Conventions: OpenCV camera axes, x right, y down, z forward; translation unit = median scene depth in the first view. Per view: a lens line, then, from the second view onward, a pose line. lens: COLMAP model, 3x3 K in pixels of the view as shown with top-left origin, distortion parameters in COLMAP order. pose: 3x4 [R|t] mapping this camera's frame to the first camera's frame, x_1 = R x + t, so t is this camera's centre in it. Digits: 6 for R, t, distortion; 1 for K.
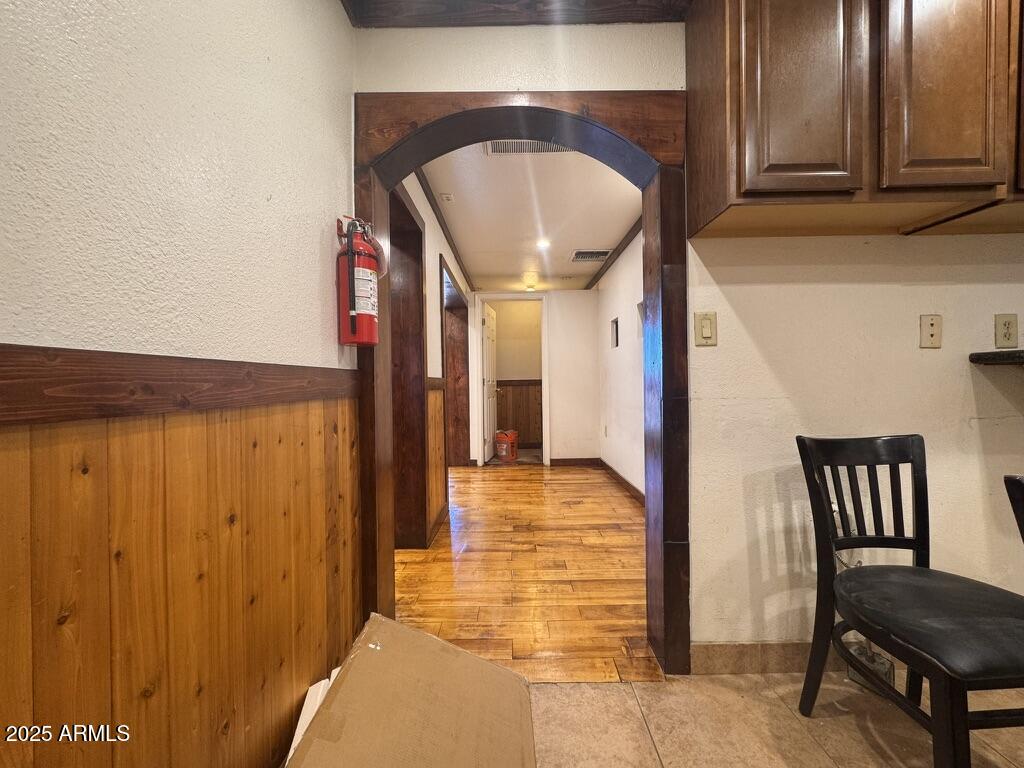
lens RADIAL K [[409.9, 0, 510.8], [0, 409.9, 382.0], [0, 0, 1]] dist [-0.005680, 0.000559]
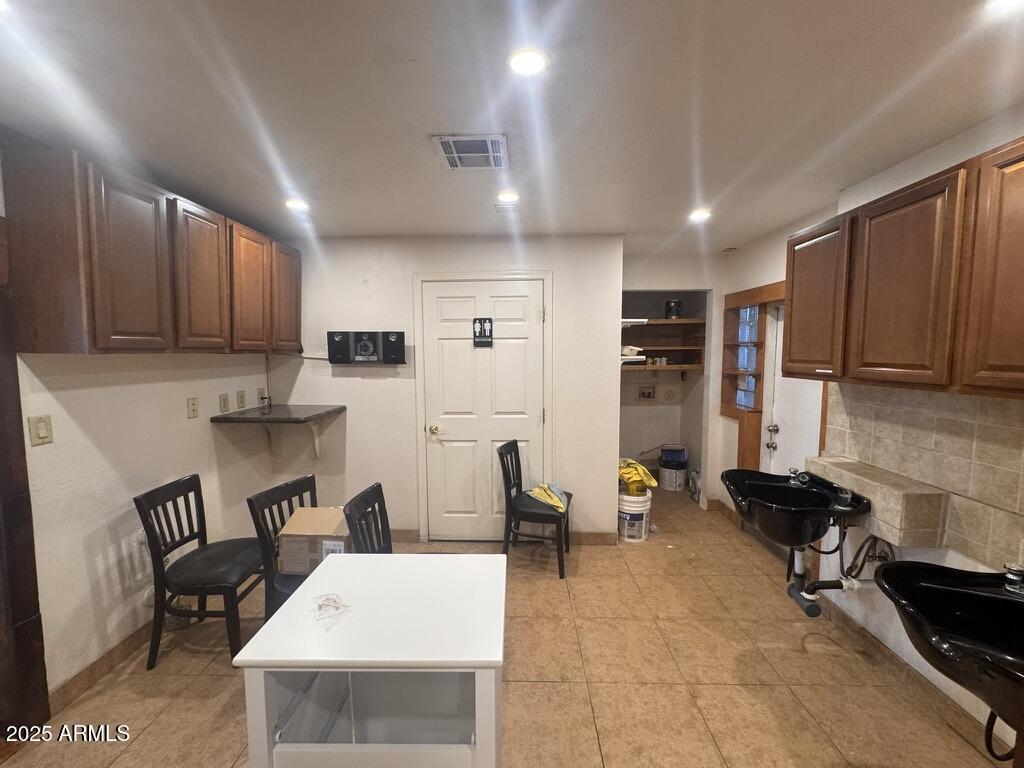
lens RADIAL K [[409.9, 0, 510.8], [0, 409.9, 382.0], [0, 0, 1]] dist [-0.005680, 0.000559]
pose [[0.009411, -0.061333, 0.998073, -0.705785], [0.002090, 0.998116, 0.061316, -0.355020], [-0.999954, 0.001509, 0.009522, -0.377768]]
